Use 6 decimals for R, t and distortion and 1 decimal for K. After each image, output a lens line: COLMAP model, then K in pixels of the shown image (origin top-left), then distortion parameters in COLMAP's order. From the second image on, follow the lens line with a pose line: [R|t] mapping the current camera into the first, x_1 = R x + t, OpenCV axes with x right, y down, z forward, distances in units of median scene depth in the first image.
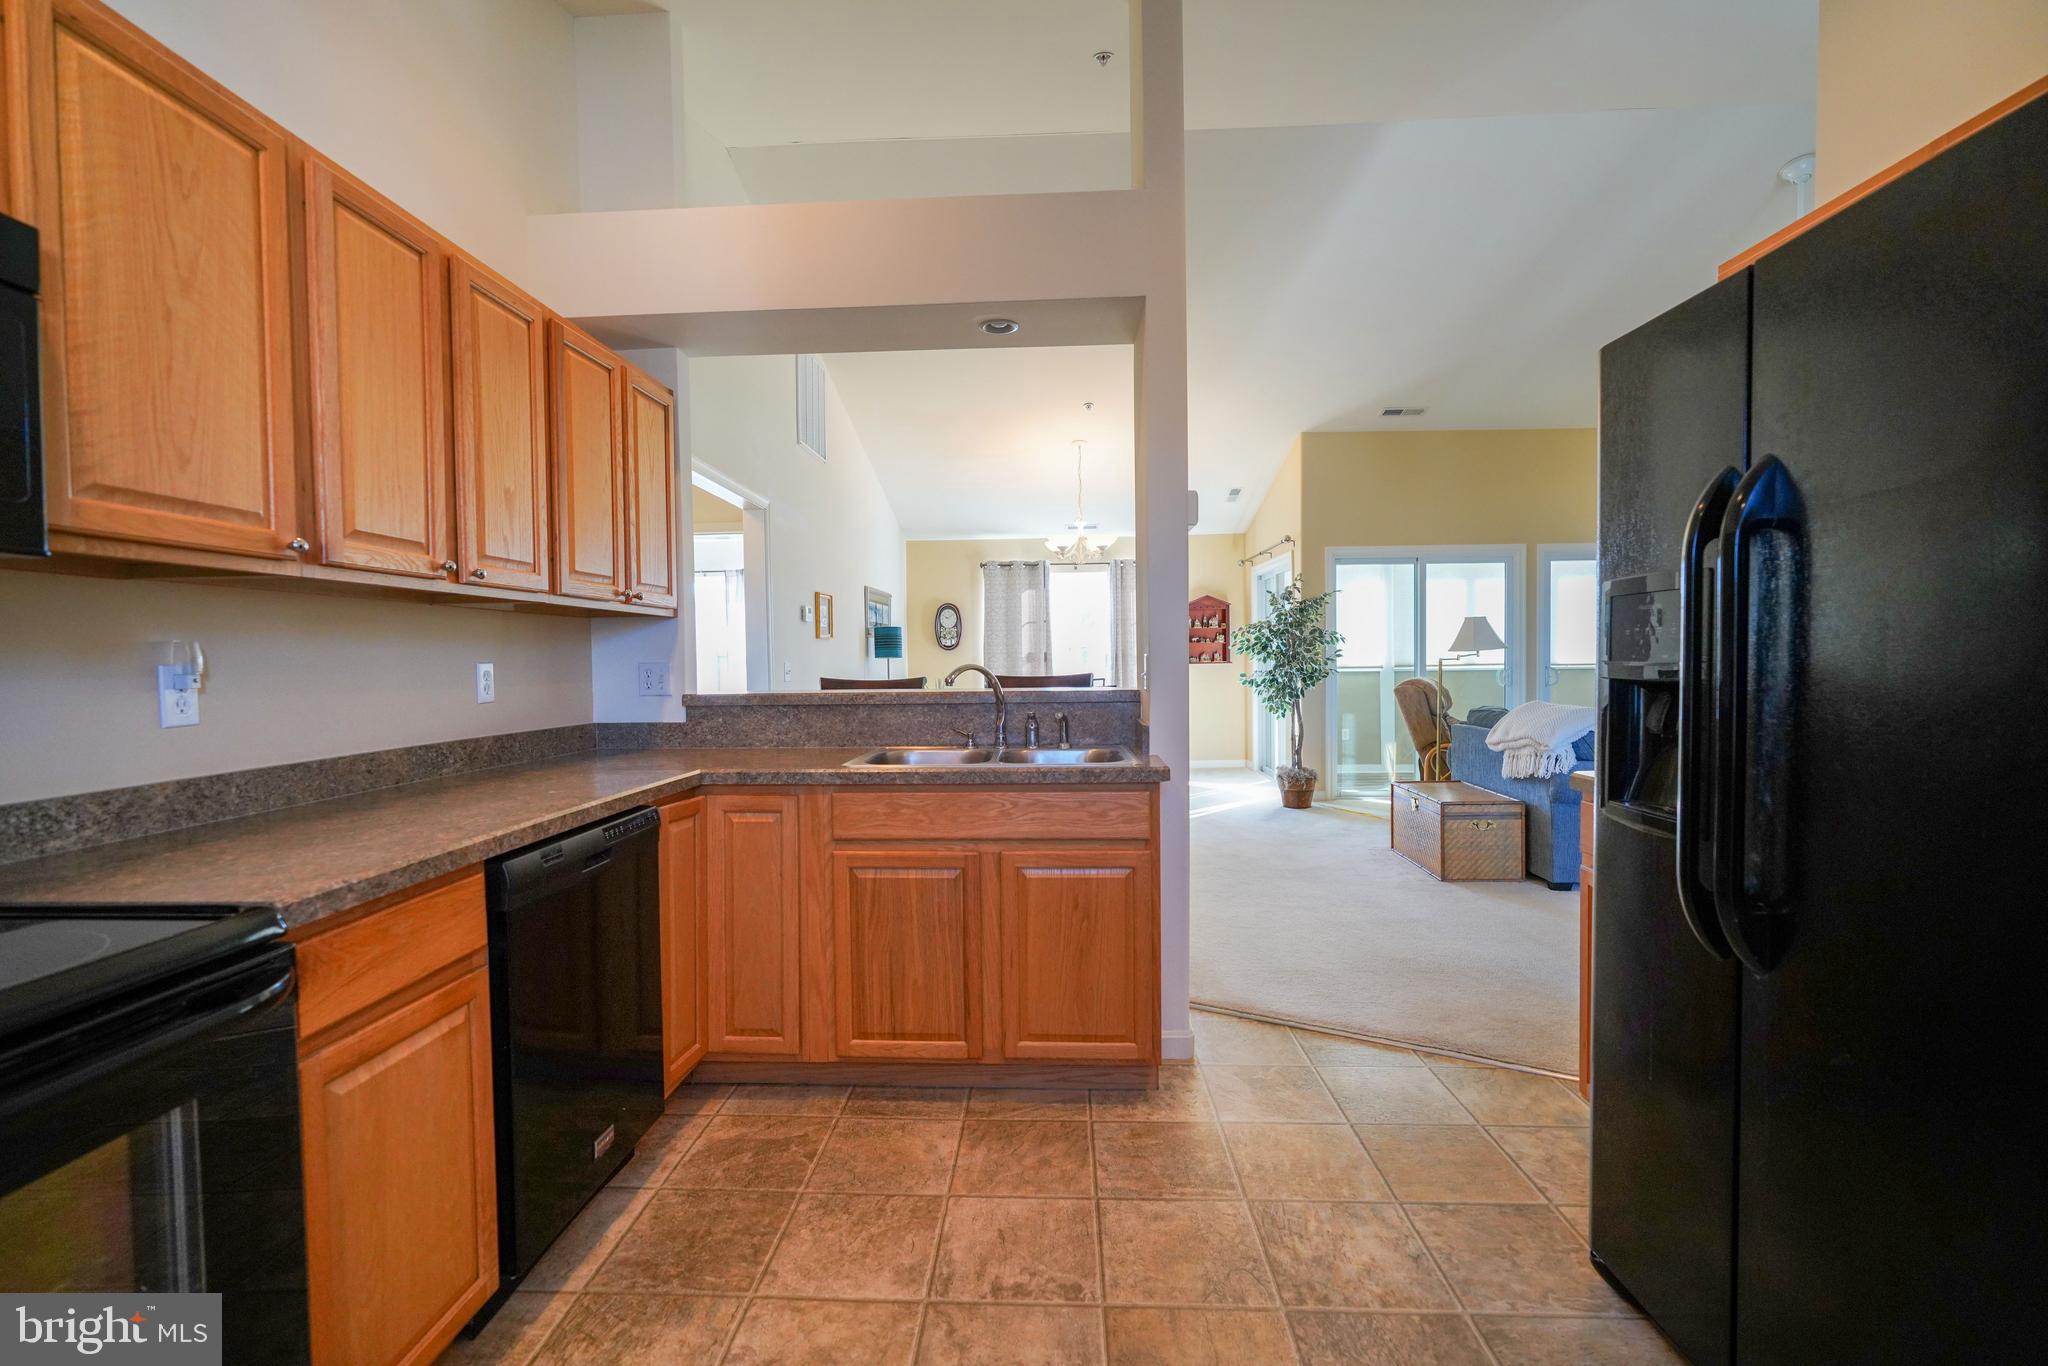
lens RADIAL K [[918.8, 0, 1014.0], [0, 918.8, 683.5], [0, 0, 1]] dist [-0.013332, 0.005804]
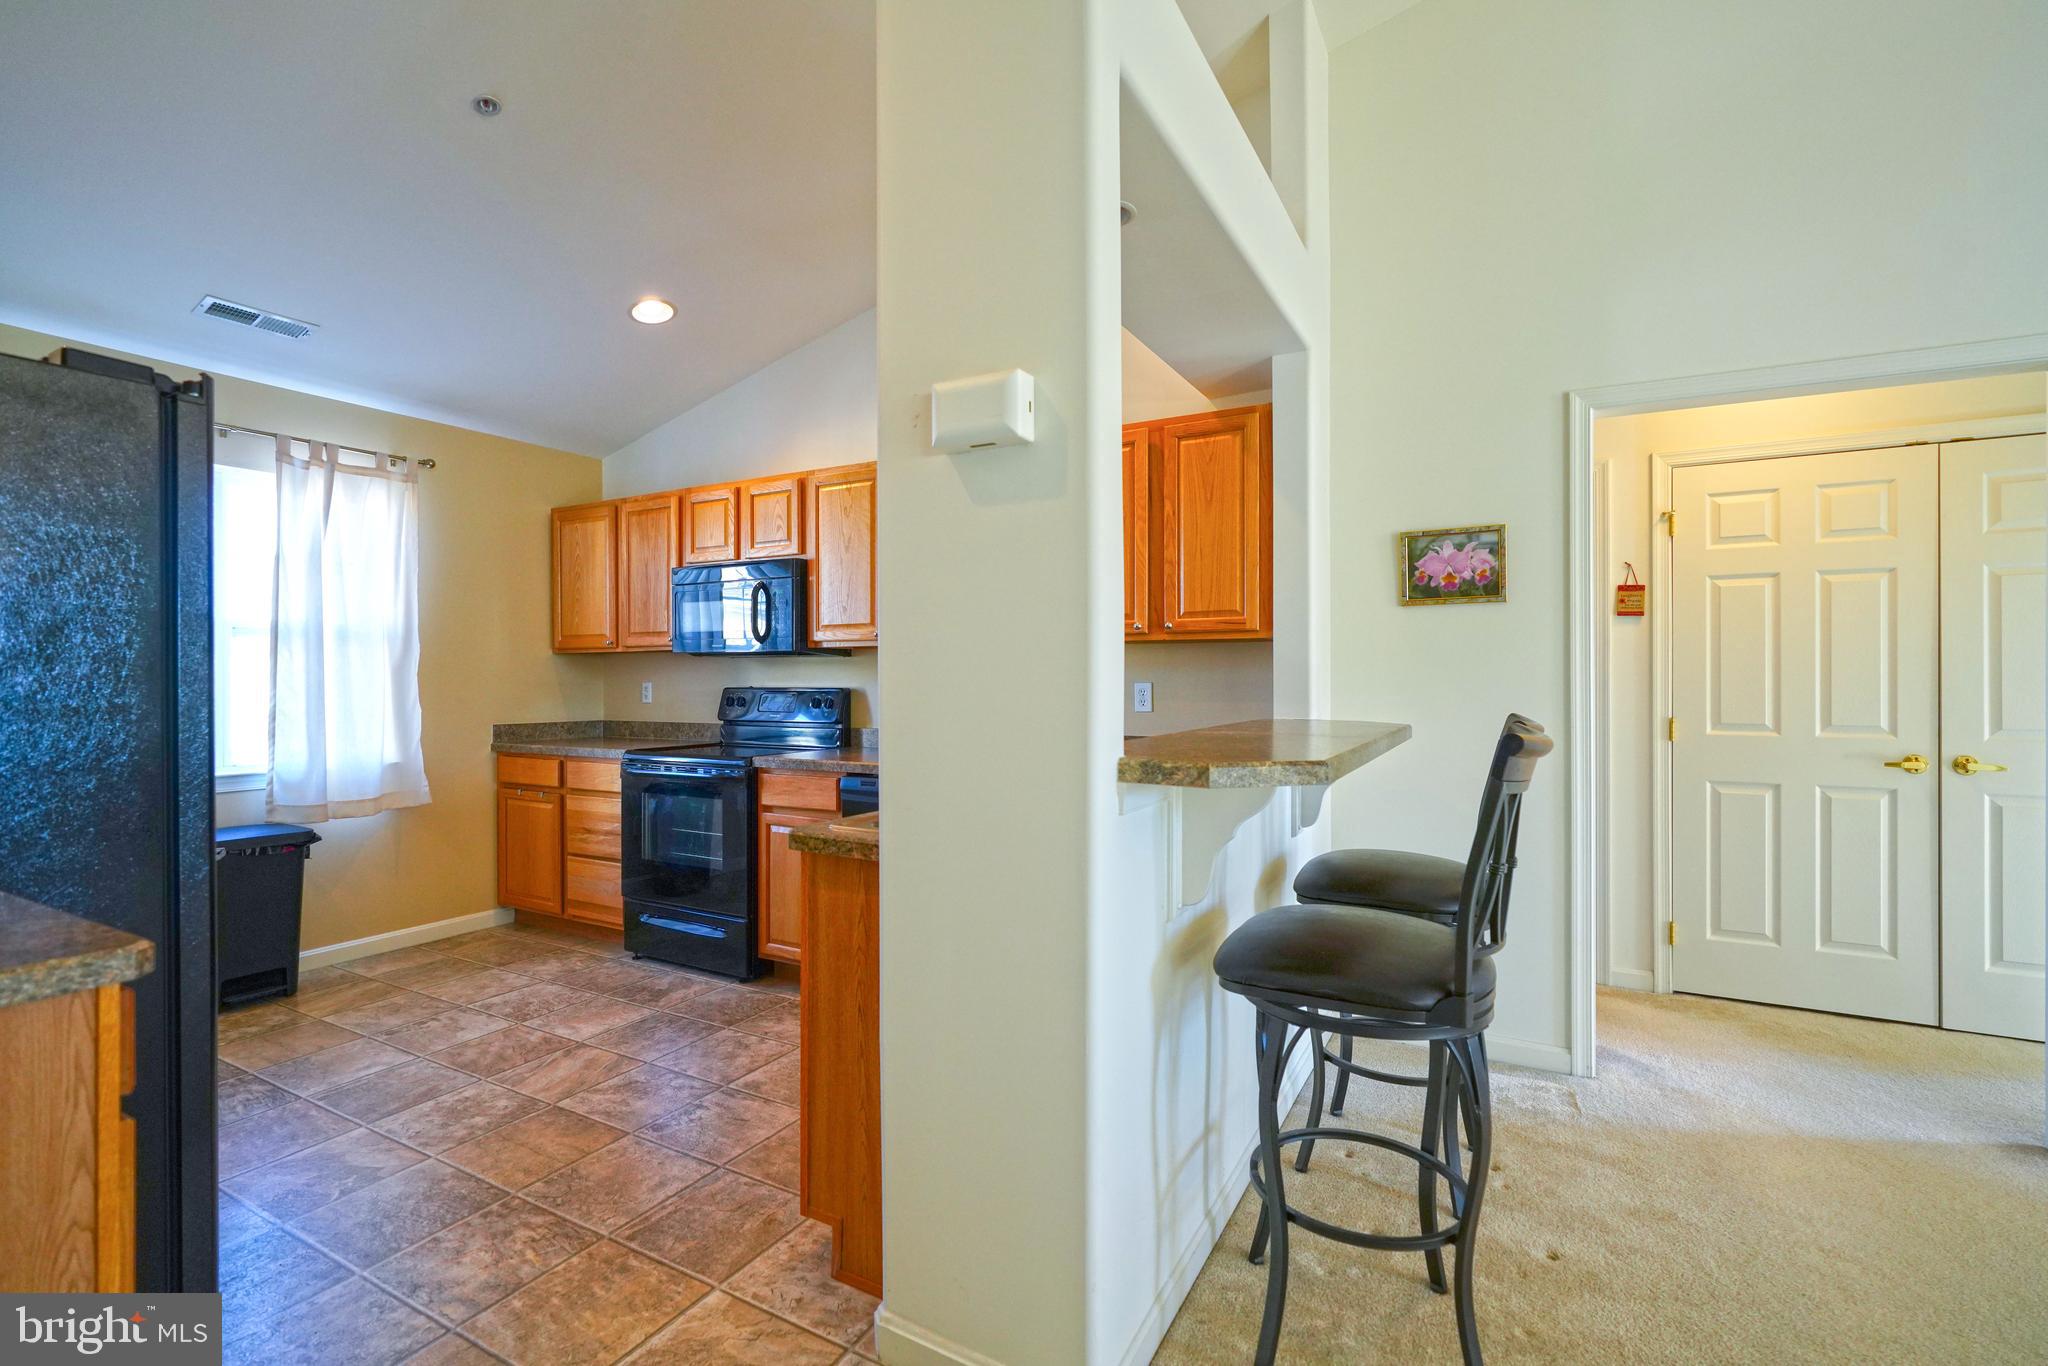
lens RADIAL K [[918.8, 0, 1019.0], [0, 918.8, 684.1], [0, 0, 1]] dist [-0.013332, 0.005804]
pose [[-0.444978, 0.017995, -0.895361, 0.751962], [-0.018327, 0.999406, 0.029195, -0.058970], [0.895354, 0.029401, -0.444384, 1.471882]]
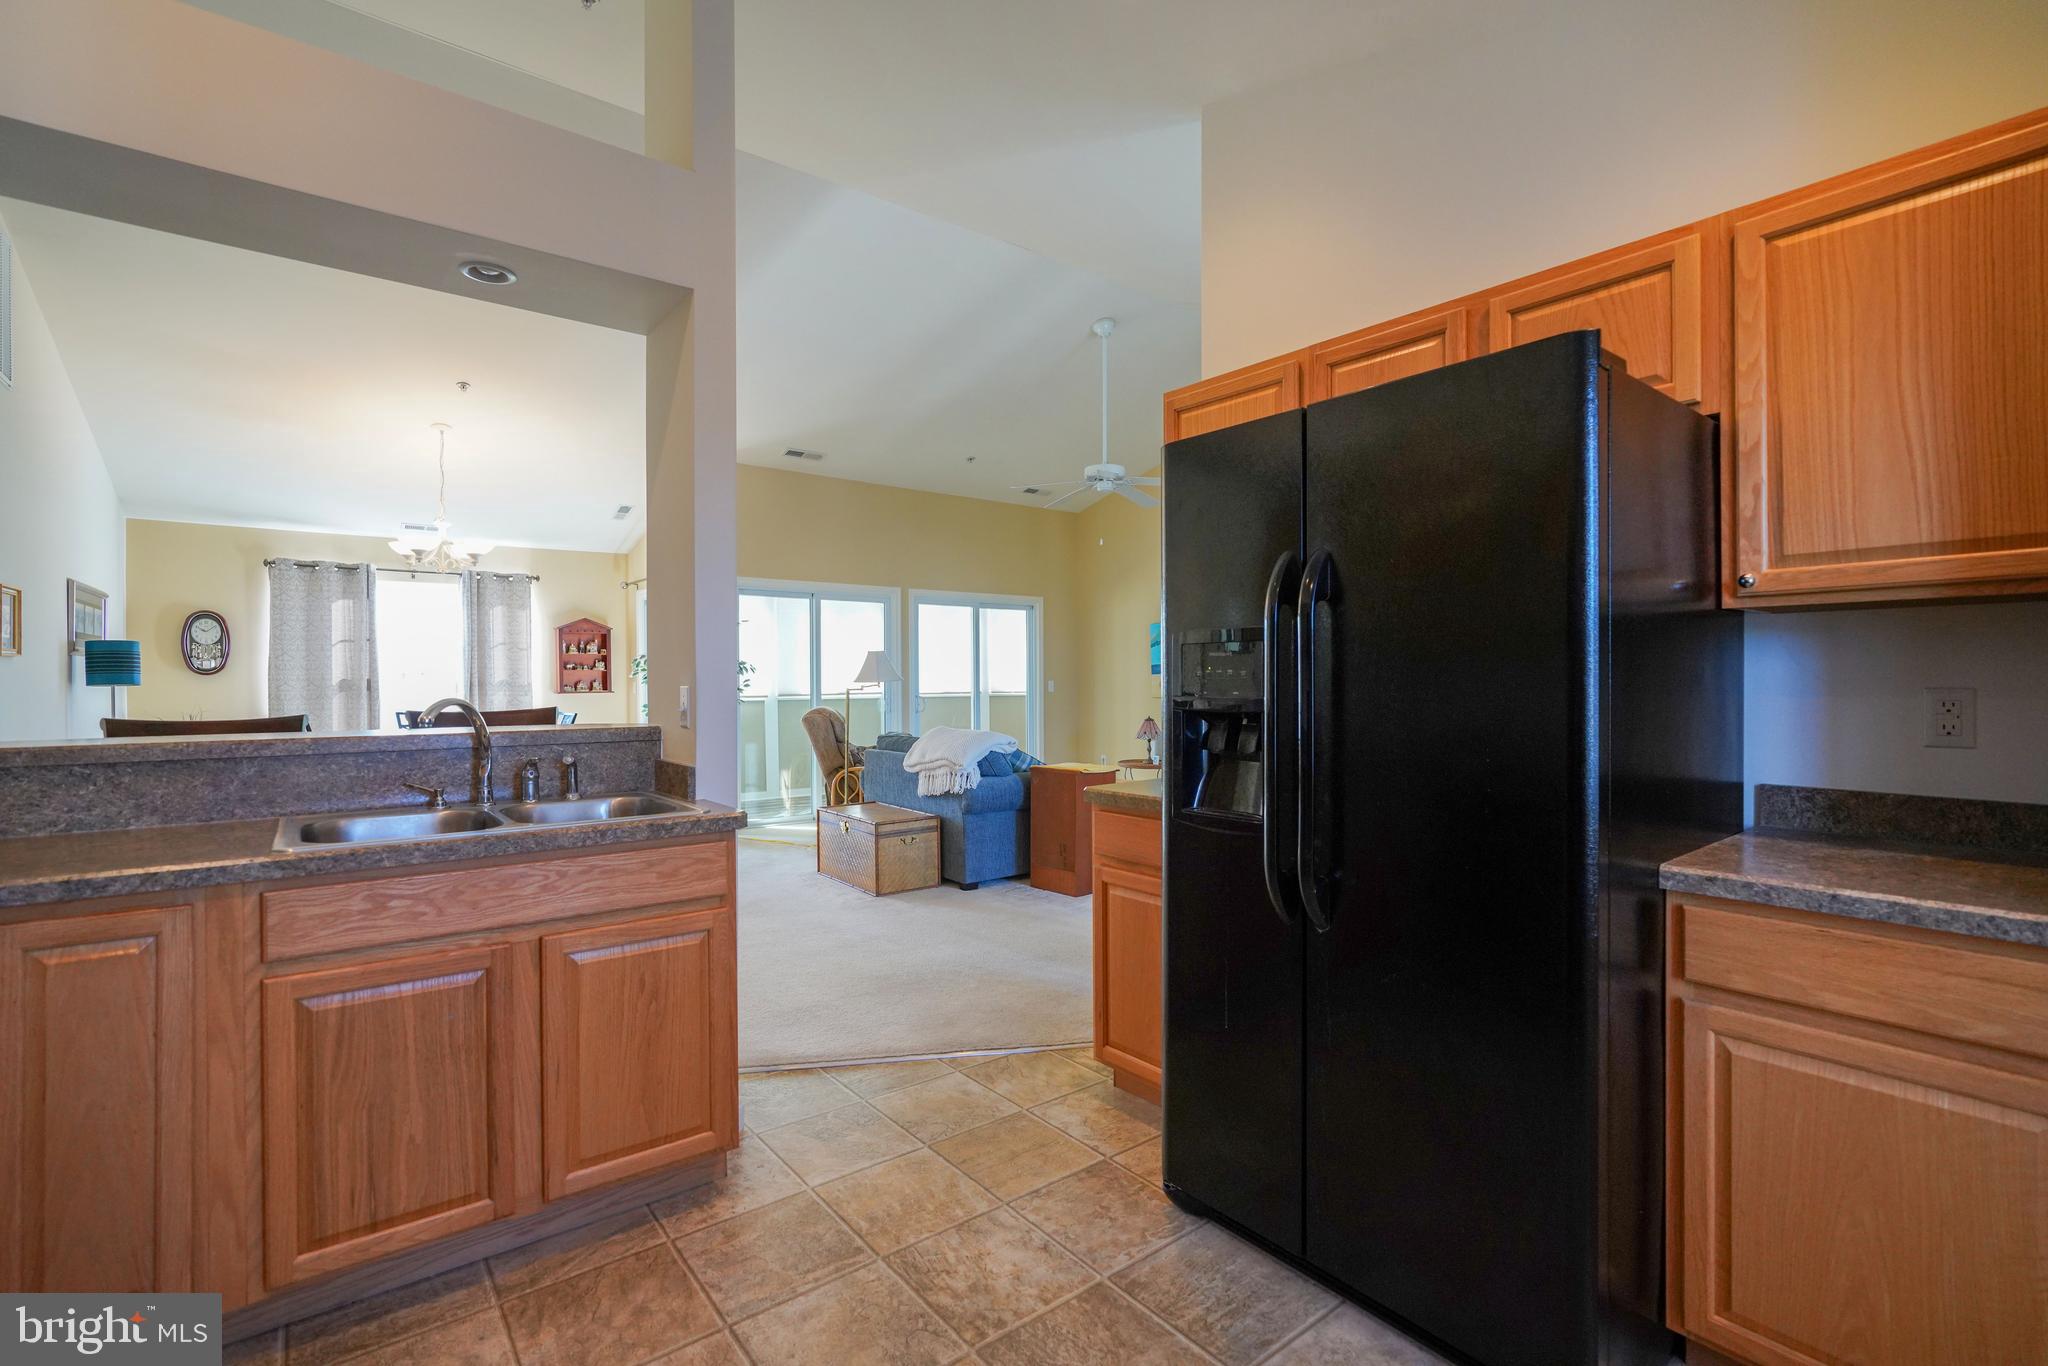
lens RADIAL K [[918.8, 0, 1017.5], [0, 918.8, 681.6], [0, 0, 1]] dist [-0.013332, 0.005804]
pose [[0.757338, 0.007174, 0.652983, -0.215365], [0.013977, 0.999532, -0.027193, -0.008844], [-0.652873, 0.029721, 0.756884, 0.131731]]
